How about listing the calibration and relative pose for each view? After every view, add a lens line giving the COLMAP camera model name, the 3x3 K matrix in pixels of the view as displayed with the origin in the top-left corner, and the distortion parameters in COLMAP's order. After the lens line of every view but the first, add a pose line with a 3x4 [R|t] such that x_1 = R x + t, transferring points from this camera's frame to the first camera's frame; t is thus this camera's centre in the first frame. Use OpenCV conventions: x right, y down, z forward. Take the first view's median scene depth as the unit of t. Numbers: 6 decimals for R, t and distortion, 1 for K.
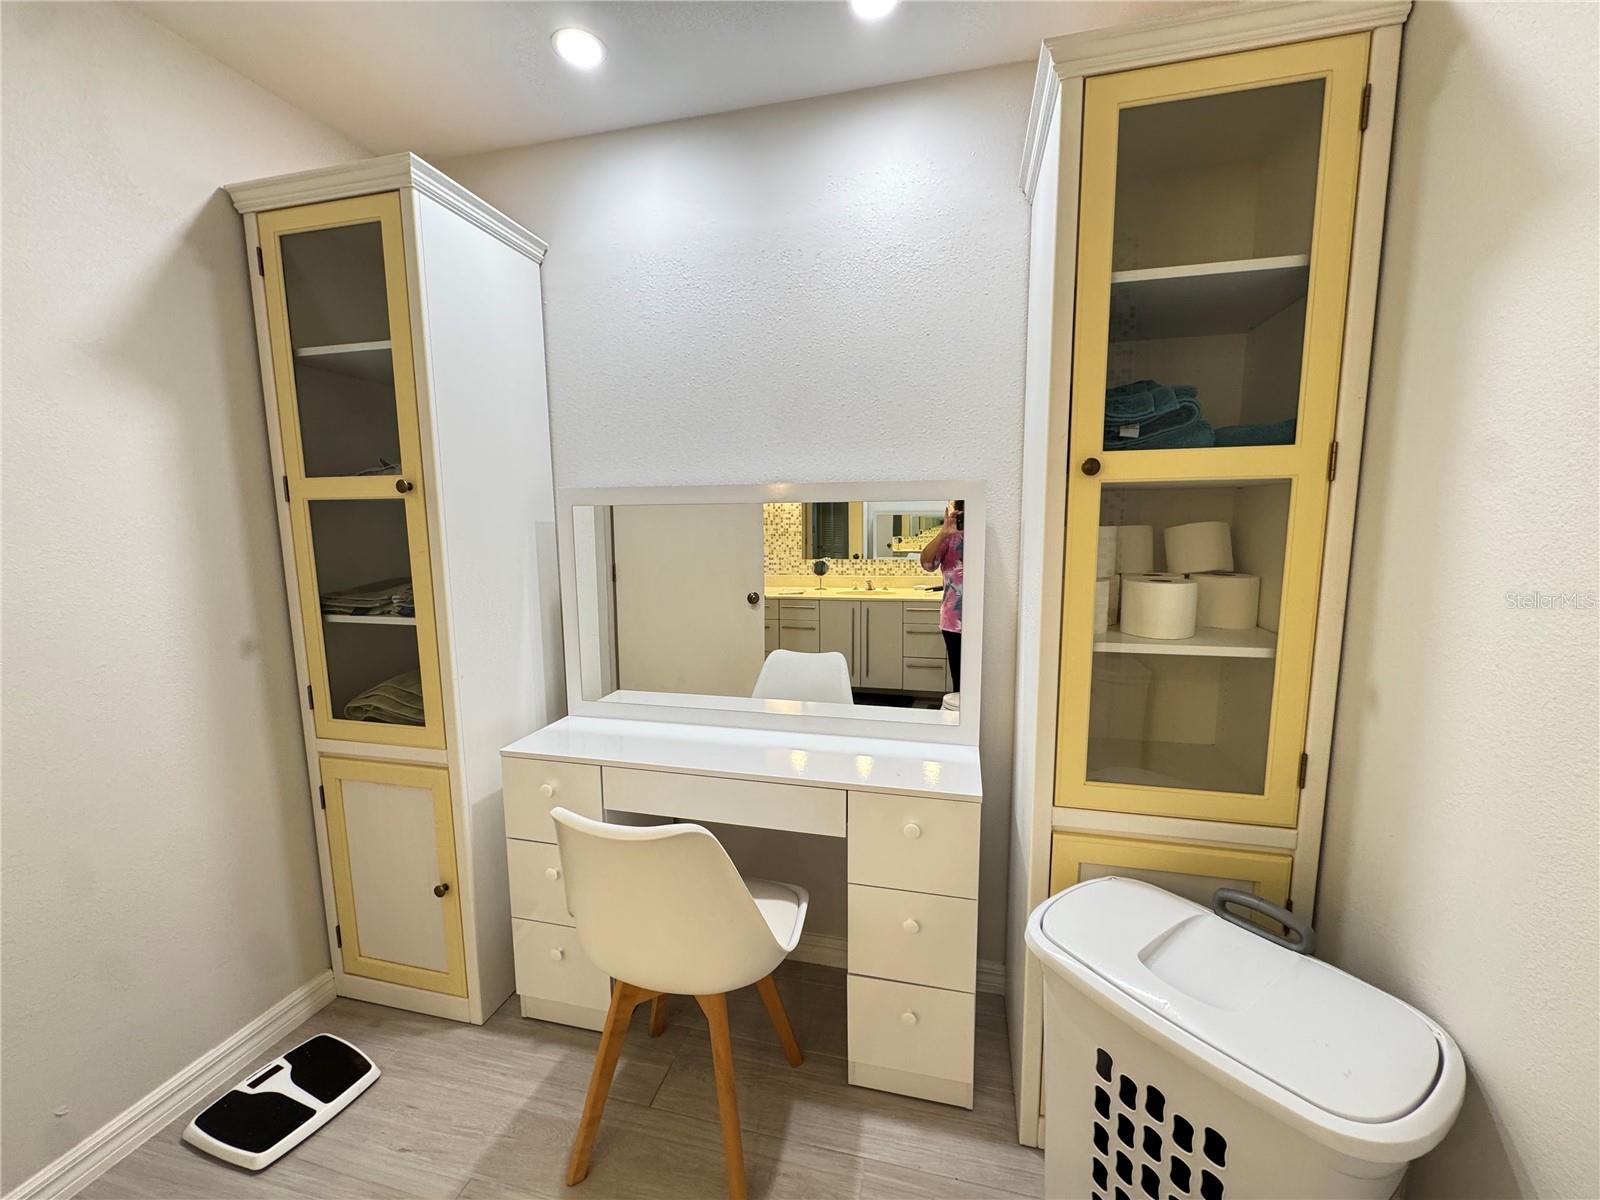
lens RADIAL K [[636.3, 0, 800.0], [0, 636.3, 600.0], [0, 0, 1]] dist [-0.001545, -0.000179]
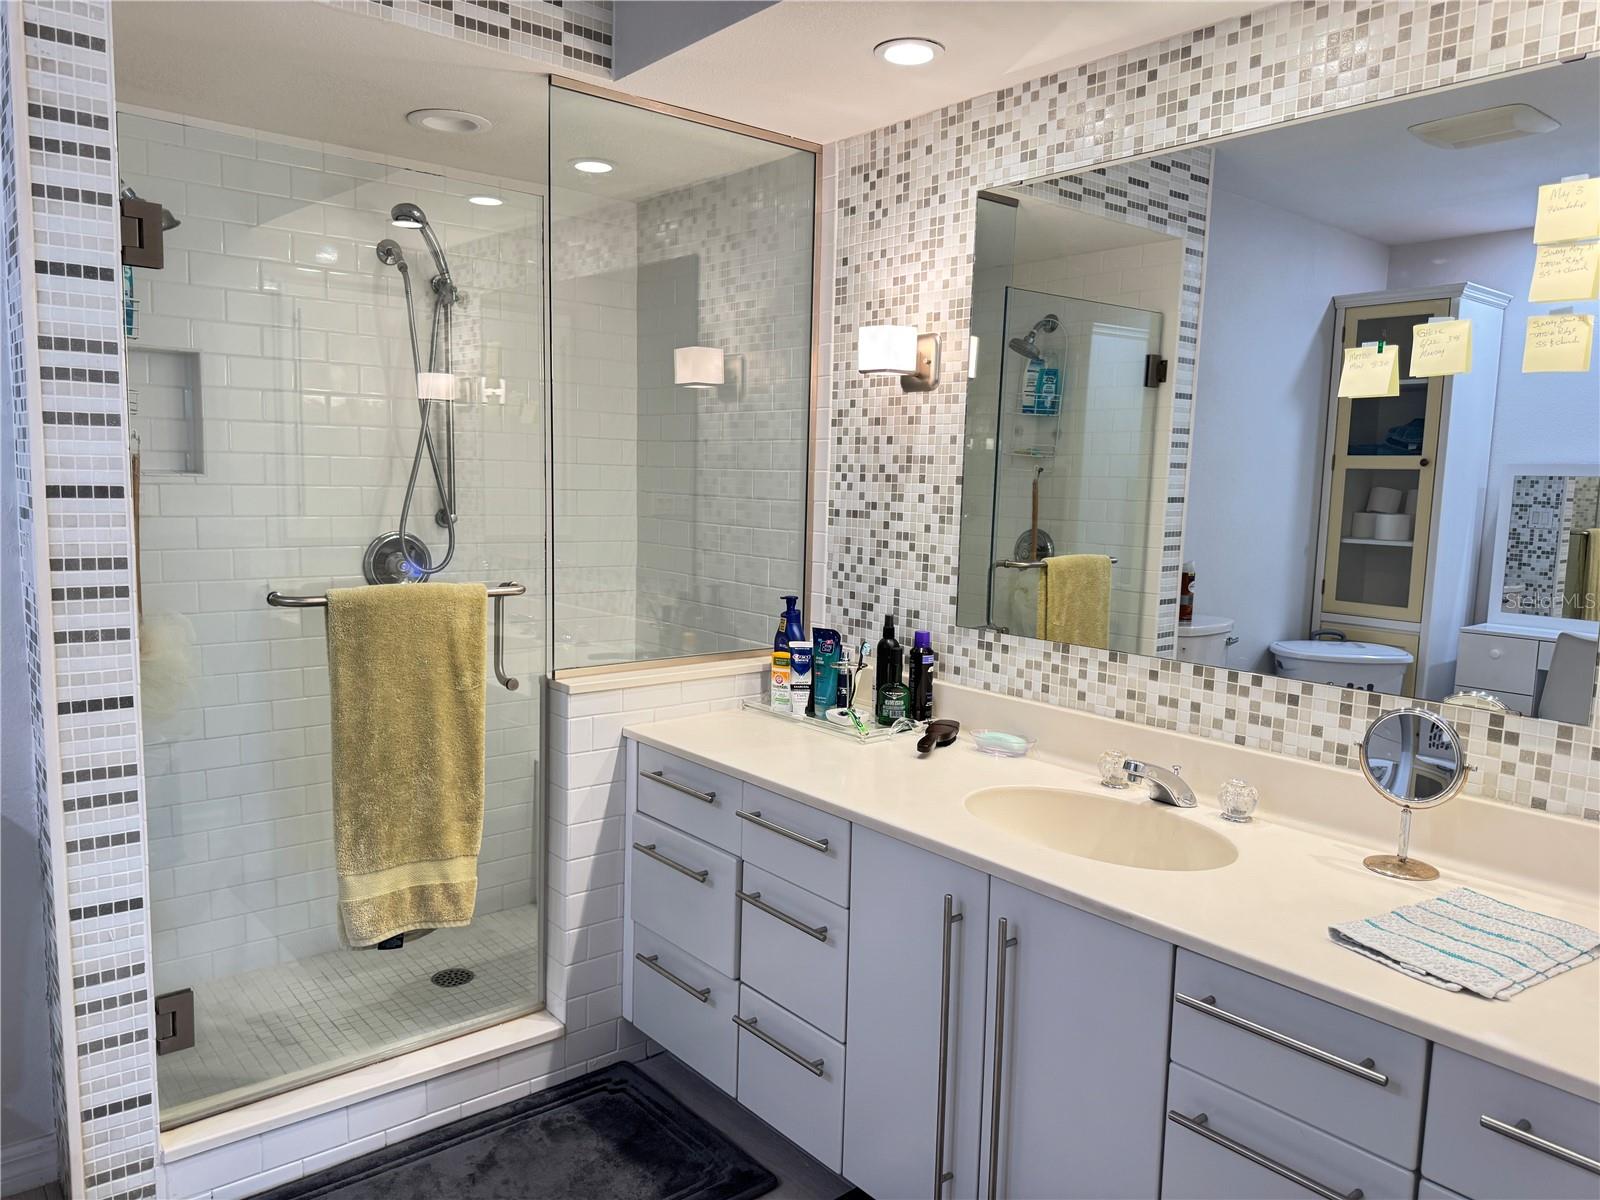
lens RADIAL K [[1132.2, 0, 800.0], [0, 1132.2, 600.0], [0, 0, 1]] dist [-0.001530, -0.001485]
pose [[0.807050, 0.094339, -0.582899, -0.155553], [-0.107697, 0.994114, 0.011780, 0.316012], [0.580579, 0.053269, 0.812459, -2.297284]]
